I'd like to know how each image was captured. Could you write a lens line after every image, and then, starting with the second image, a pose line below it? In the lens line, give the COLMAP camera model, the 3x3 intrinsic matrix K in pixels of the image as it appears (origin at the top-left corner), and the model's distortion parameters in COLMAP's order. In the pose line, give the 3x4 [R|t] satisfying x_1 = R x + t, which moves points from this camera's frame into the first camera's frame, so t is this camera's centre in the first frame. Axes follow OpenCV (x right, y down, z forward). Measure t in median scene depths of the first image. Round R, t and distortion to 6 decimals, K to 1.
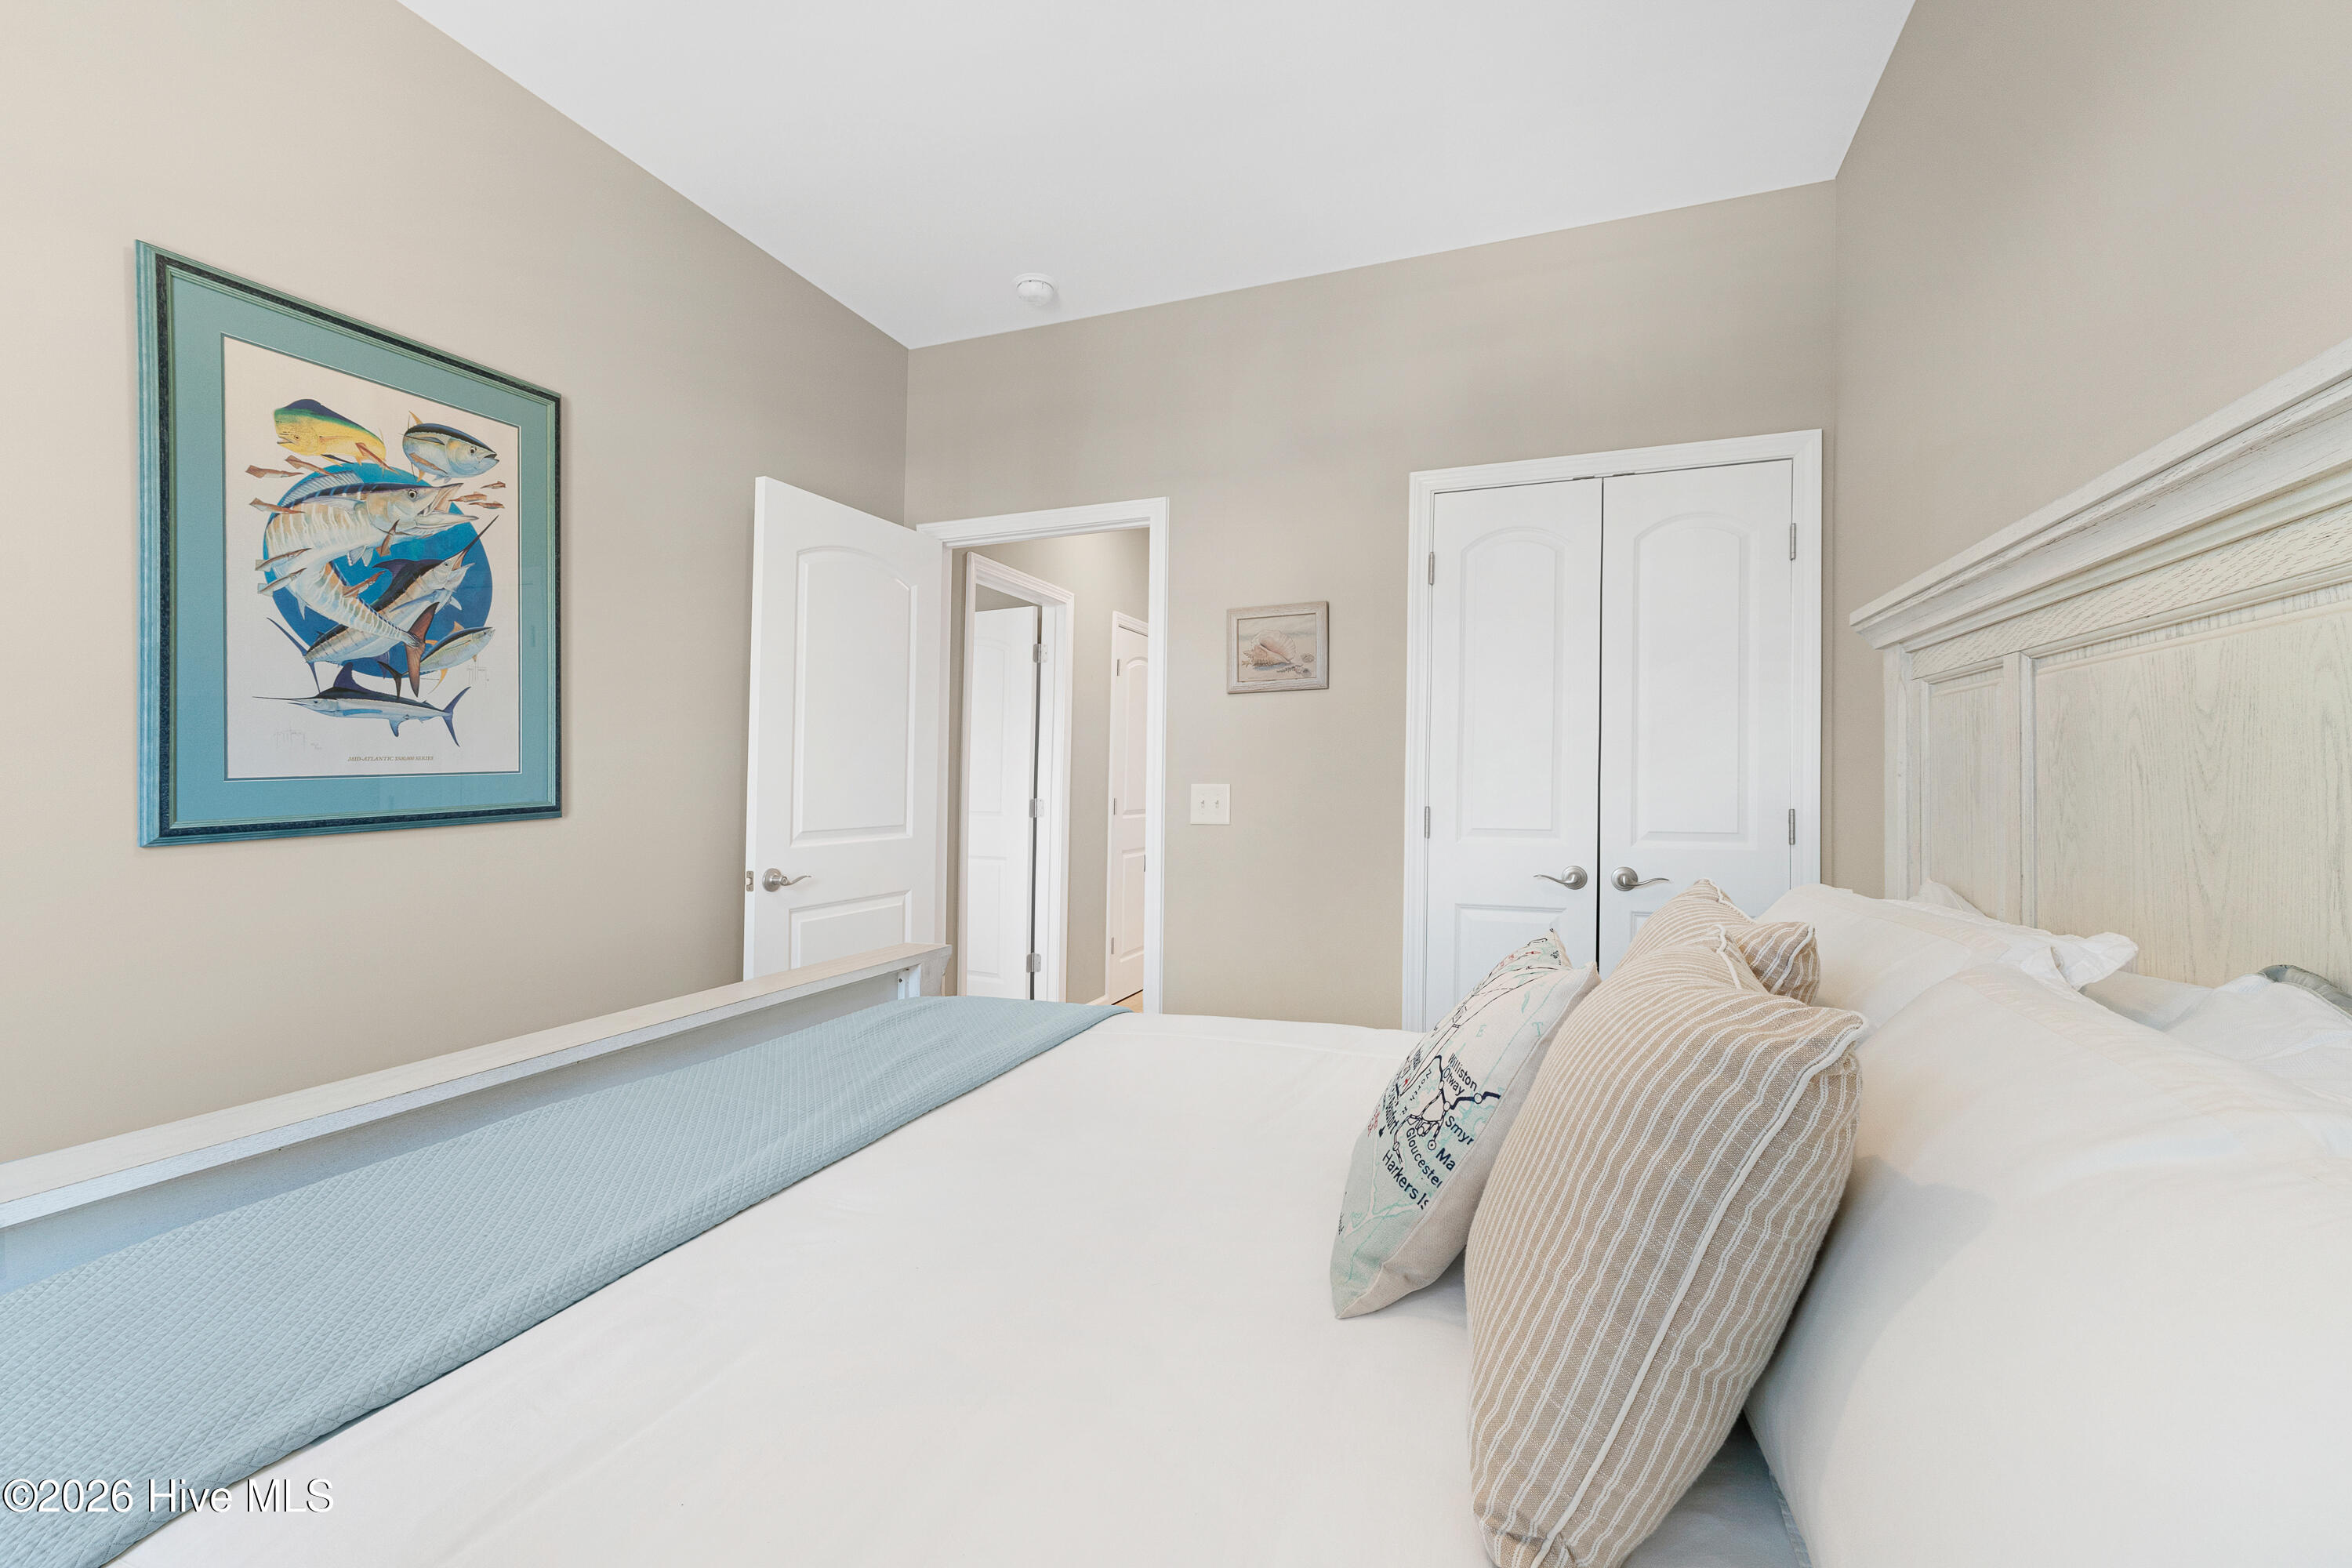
lens RADIAL K [[1010.7, 0, 1165.2], [0, 1010.7, 780.1], [0, 0, 1]] dist [0.007036, -0.000103]
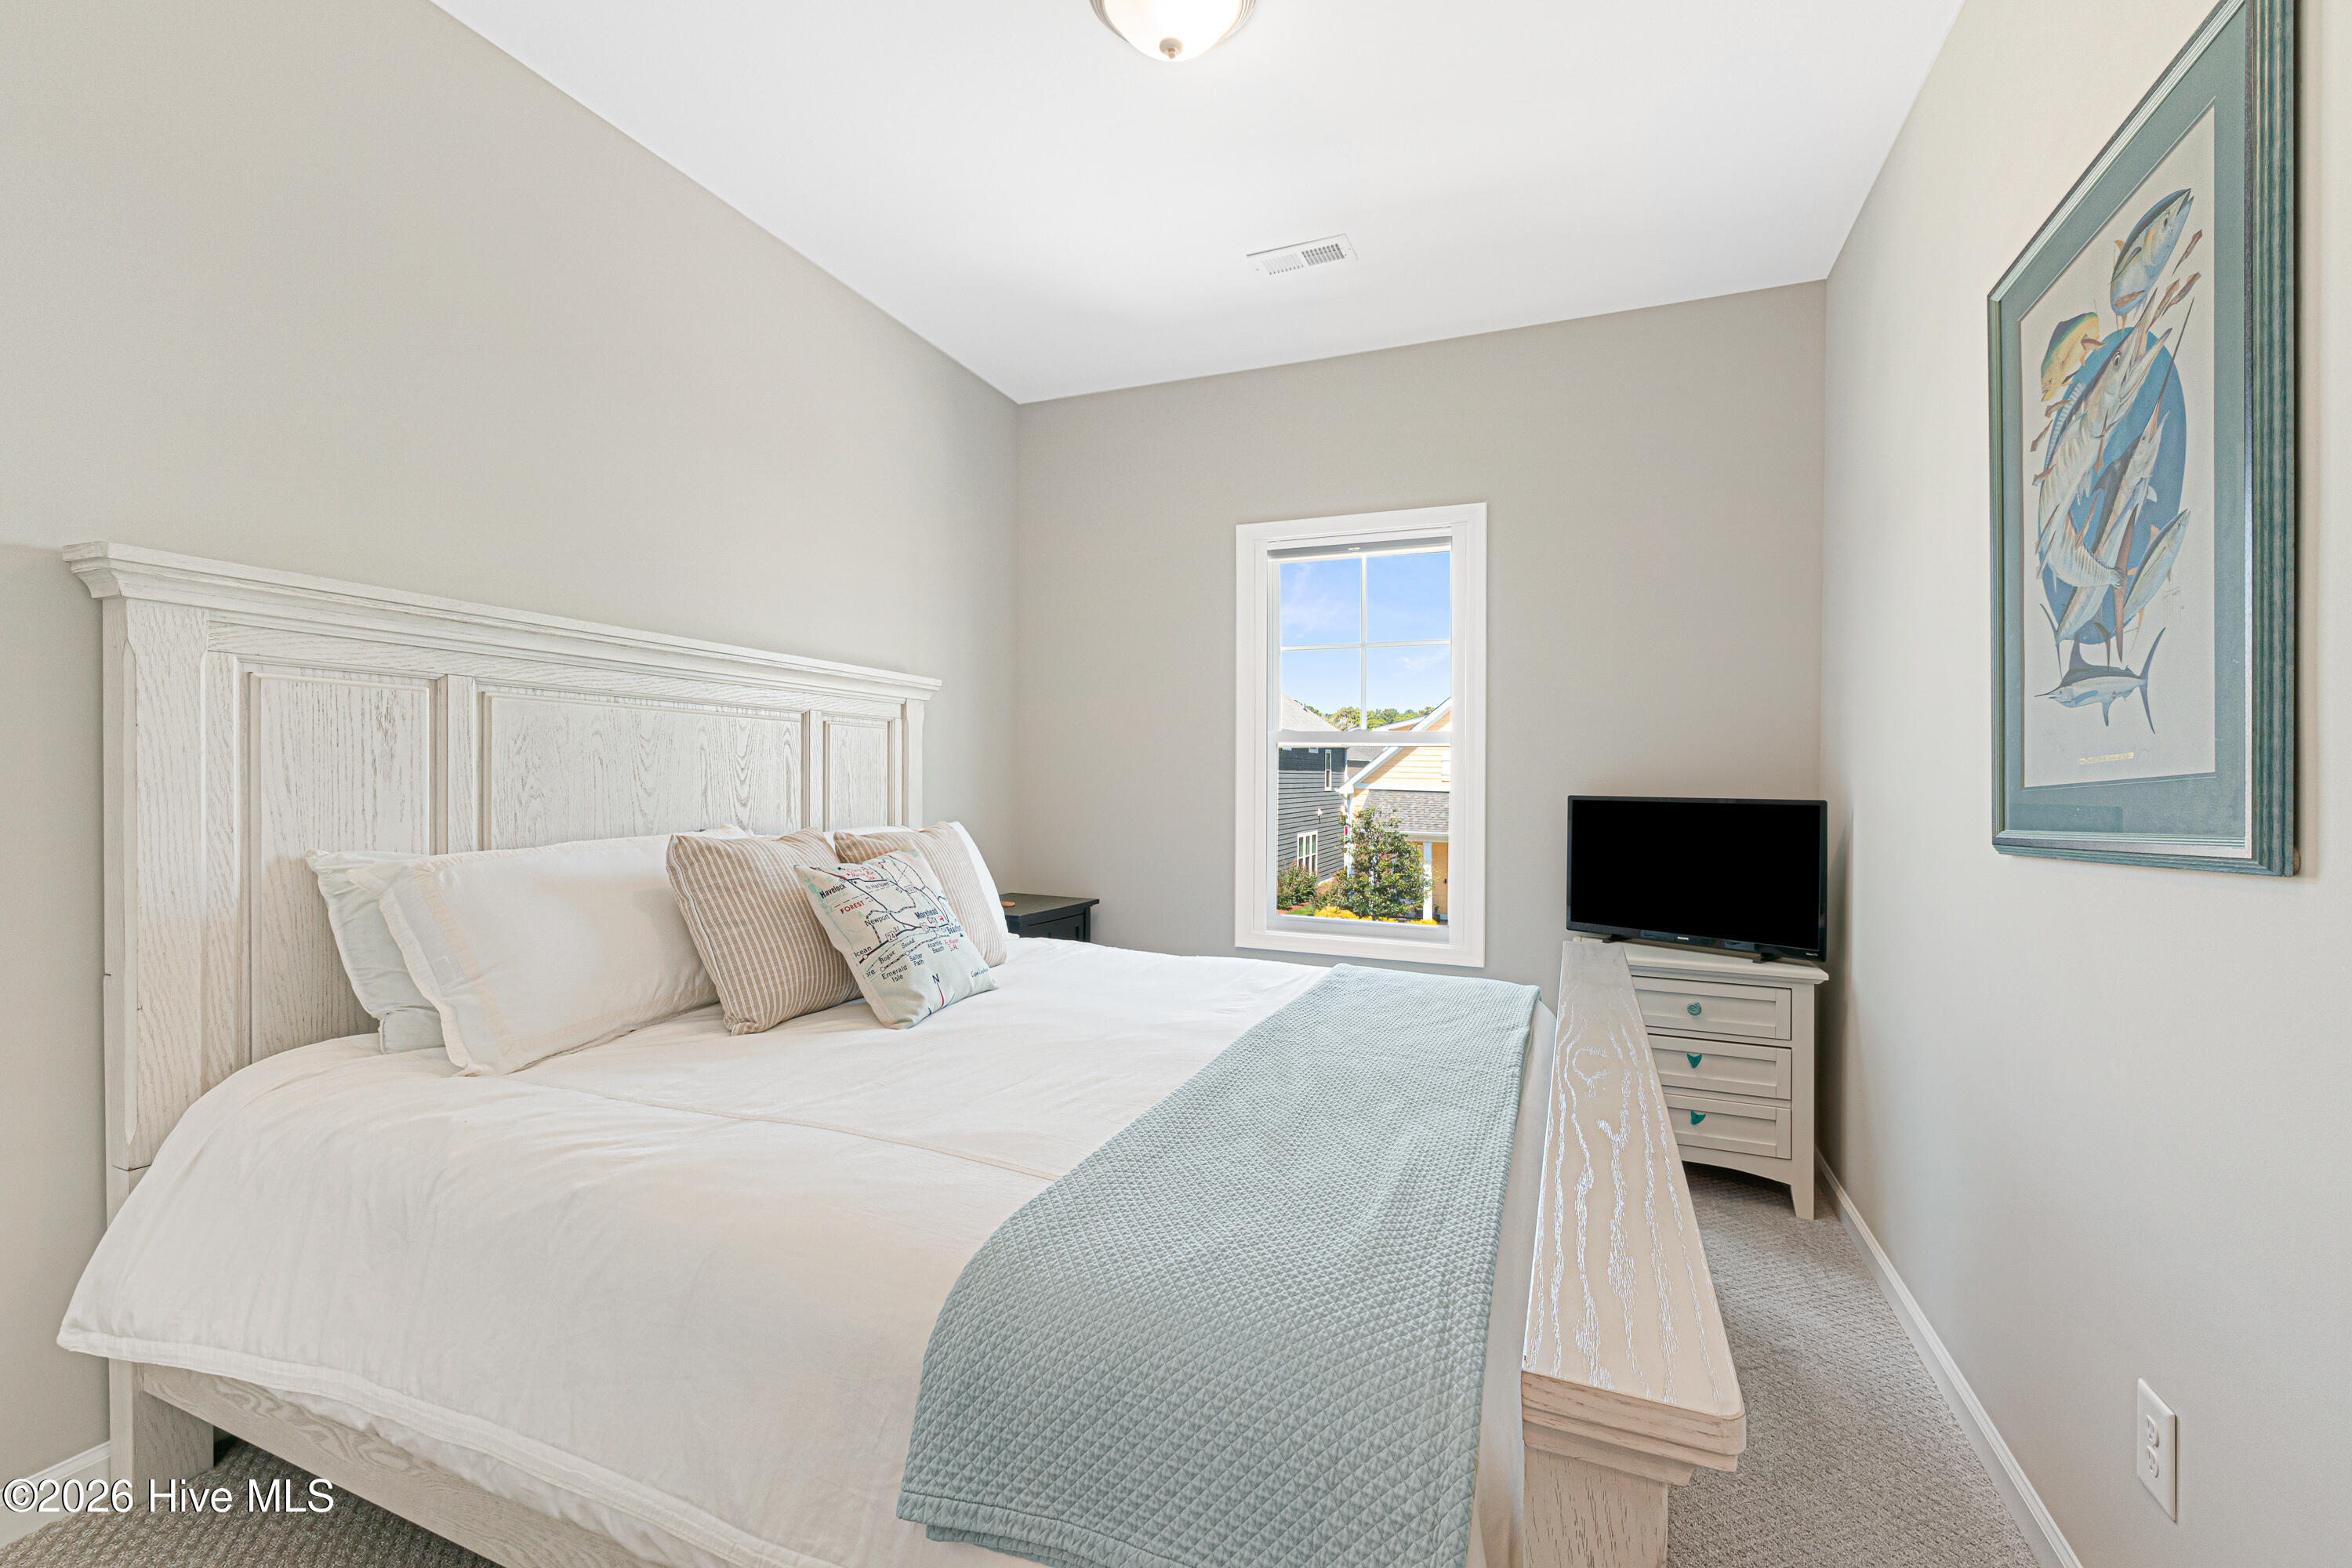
lens RADIAL K [[1010.7, 0, 1165.2], [0, 1010.7, 780.1], [0, 0, 1]] dist [0.007036, -0.000103]
pose [[-0.999677, -0.016472, 0.019376, -0.136775], [-0.016392, 0.999856, 0.004291, 0.001198], [-0.019443, 0.003972, -0.999803, 1.694205]]
